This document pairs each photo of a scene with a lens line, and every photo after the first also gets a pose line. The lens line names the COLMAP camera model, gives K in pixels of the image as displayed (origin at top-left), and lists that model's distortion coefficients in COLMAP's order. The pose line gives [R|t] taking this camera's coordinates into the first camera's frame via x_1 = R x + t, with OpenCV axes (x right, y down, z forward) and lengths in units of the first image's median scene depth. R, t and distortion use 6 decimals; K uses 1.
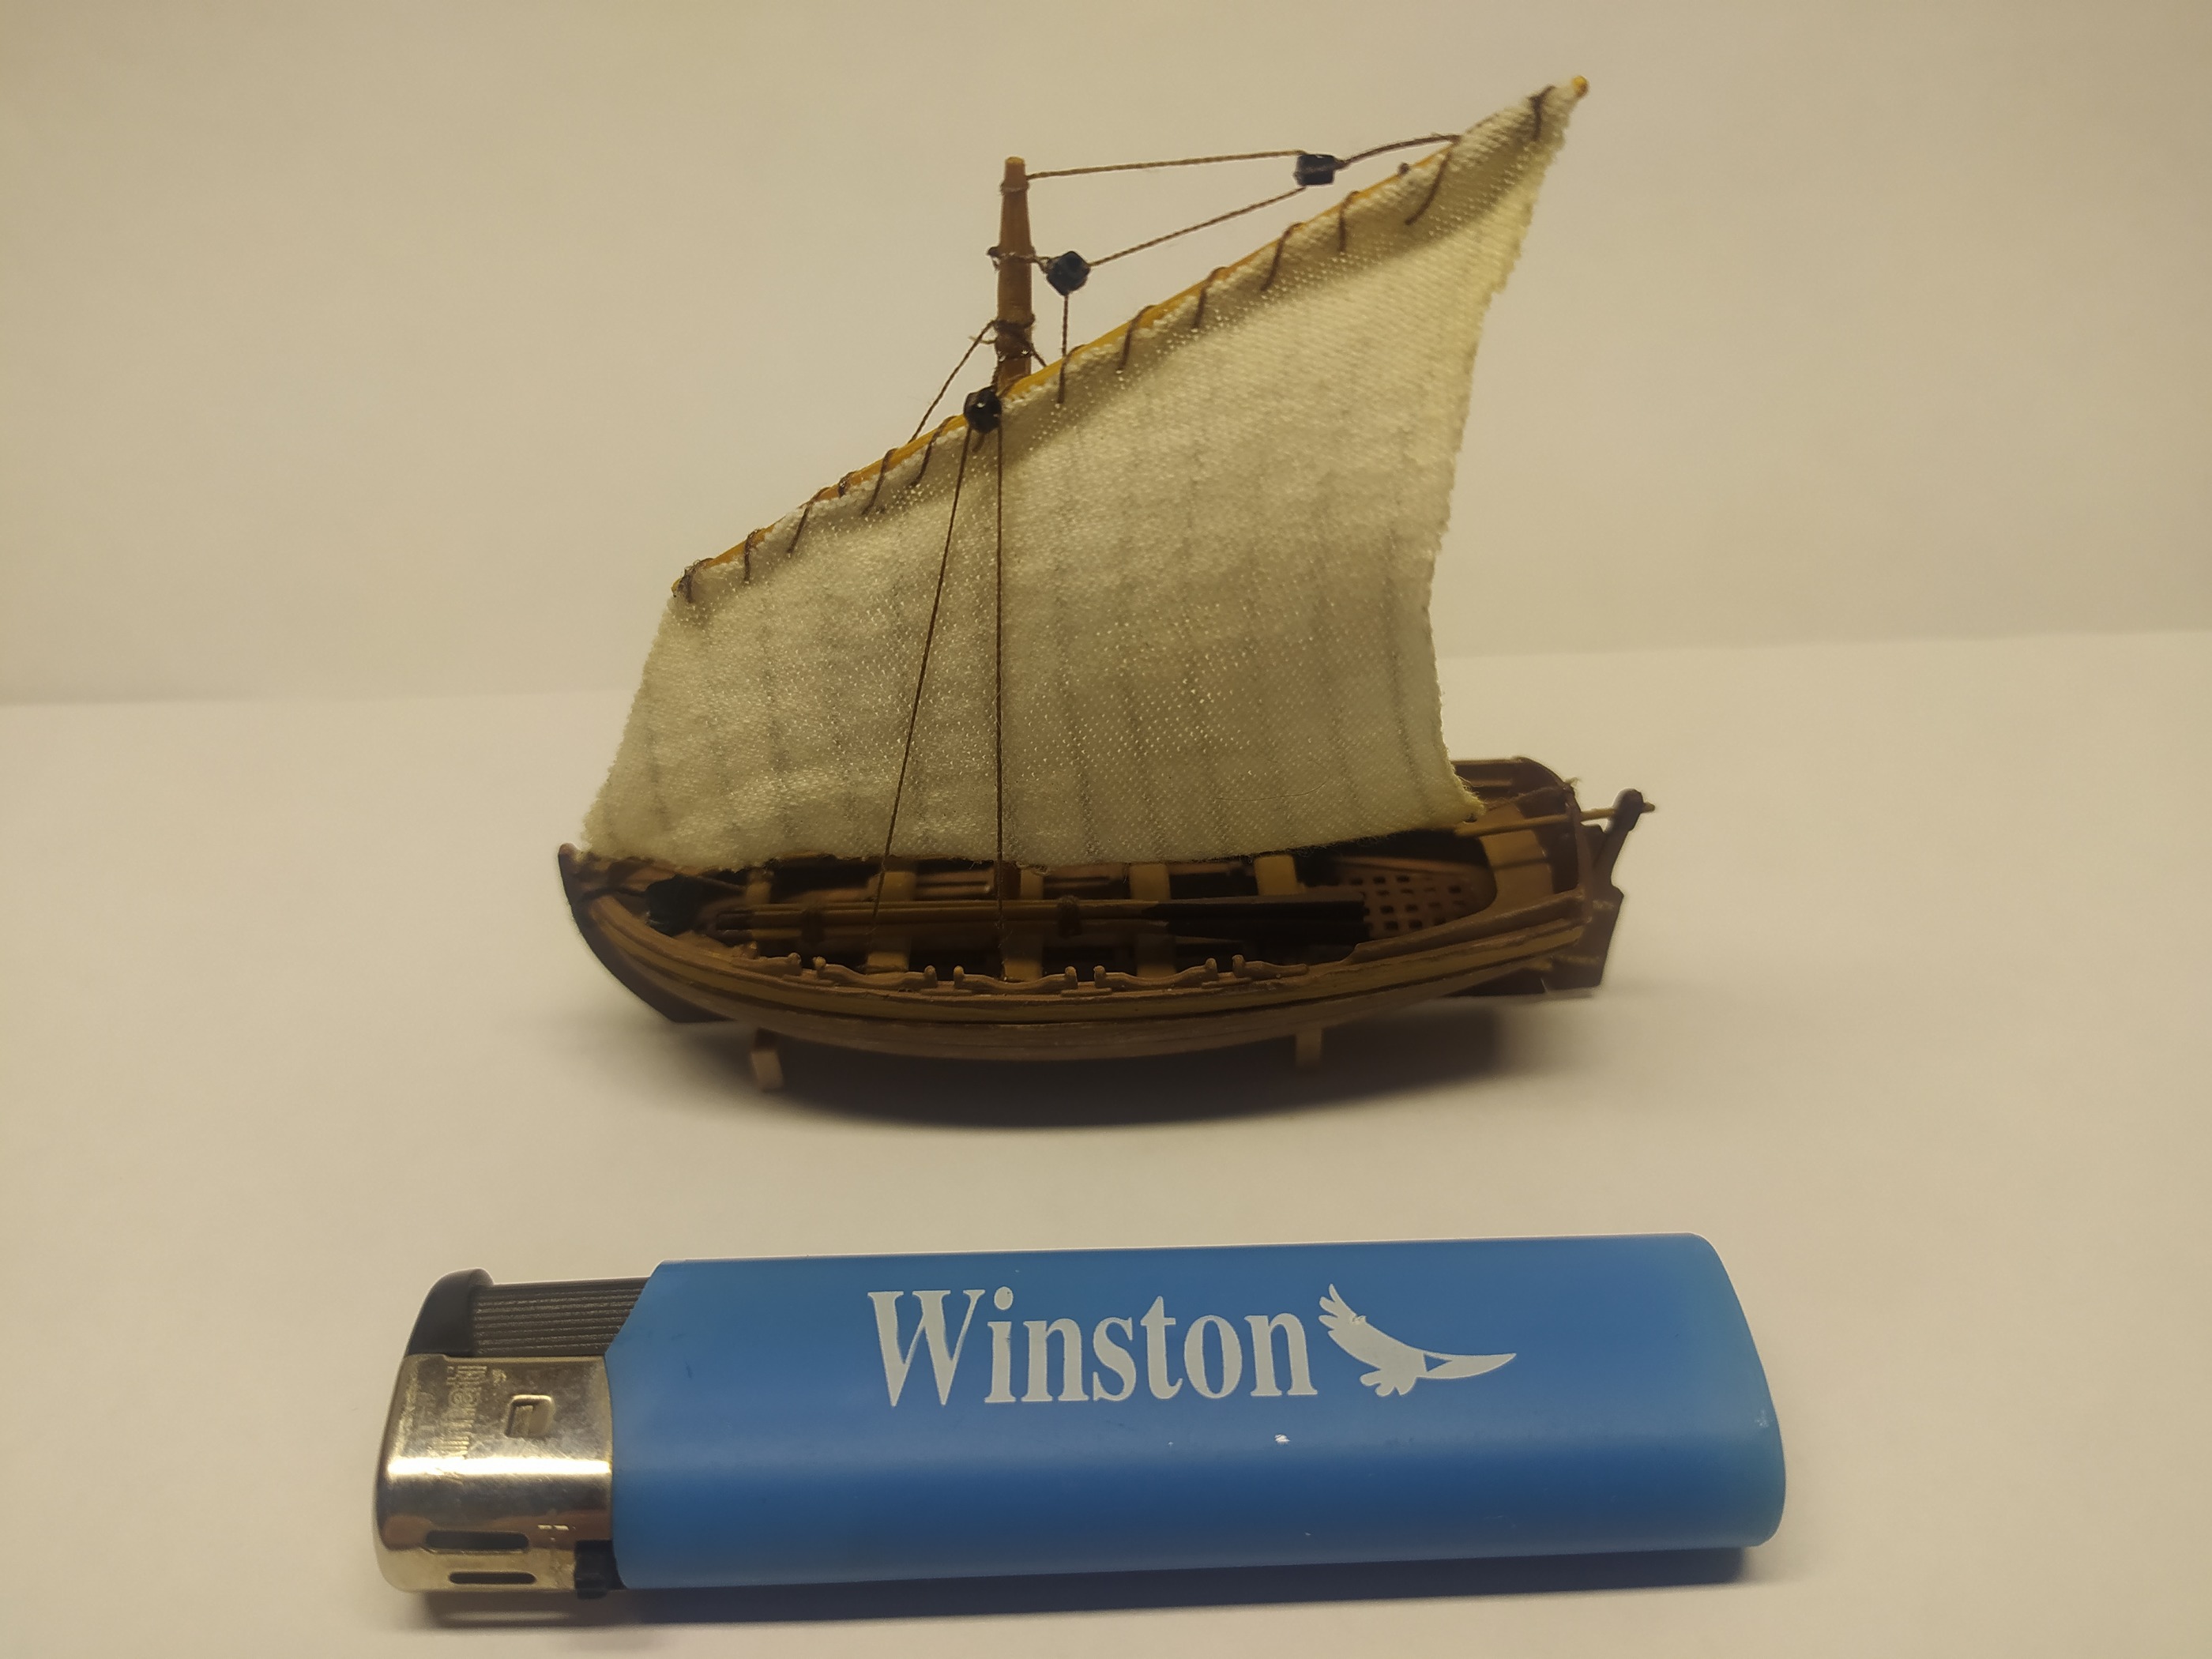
lens RADIAL K [[1808.0, 0, 1106.0], [0, 1808.0, 829.5], [0, 0, 1]] dist [-0.067408, -0.003693]
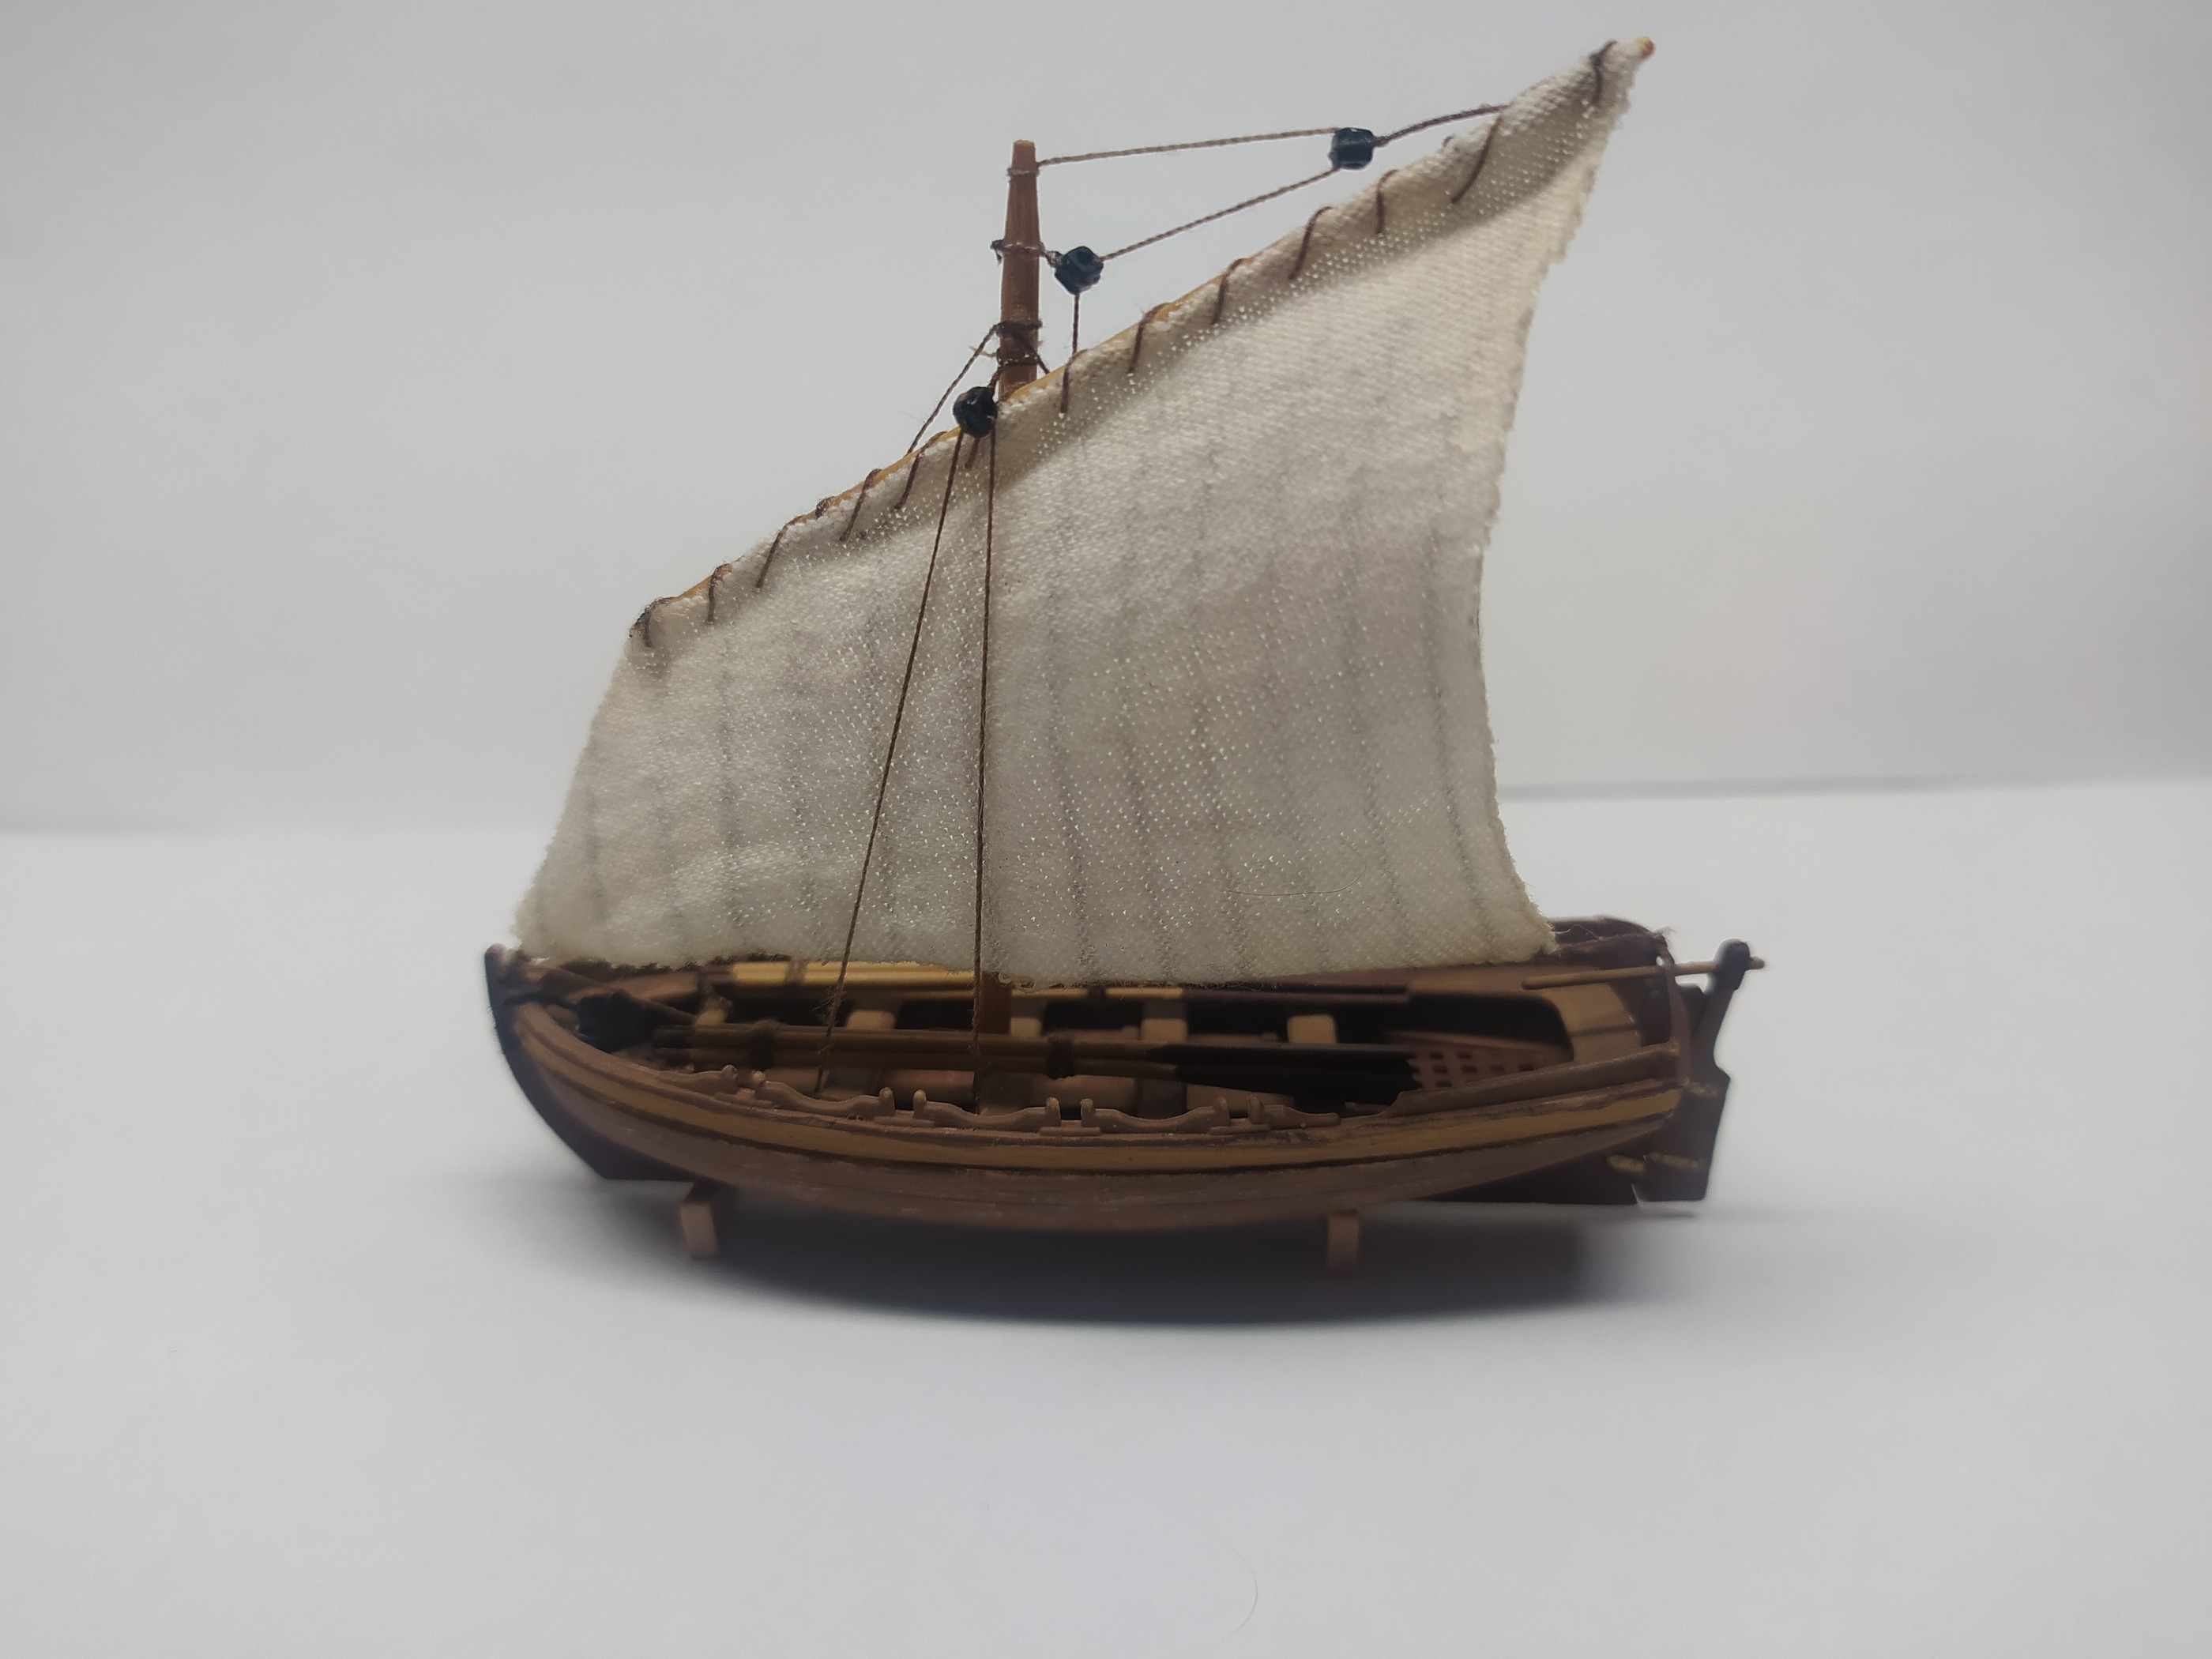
lens RADIAL K [[1808.0, 0, 1106.0], [0, 1808.0, 829.5], [0, 0, 1]] dist [-0.067408, -0.003693]
pose [[0.996602, 0.042443, -0.070584, 0.065433], [-0.058015, 0.970063, -0.235821, 0.168712], [0.058462, 0.239115, 0.969230, 0.184018]]
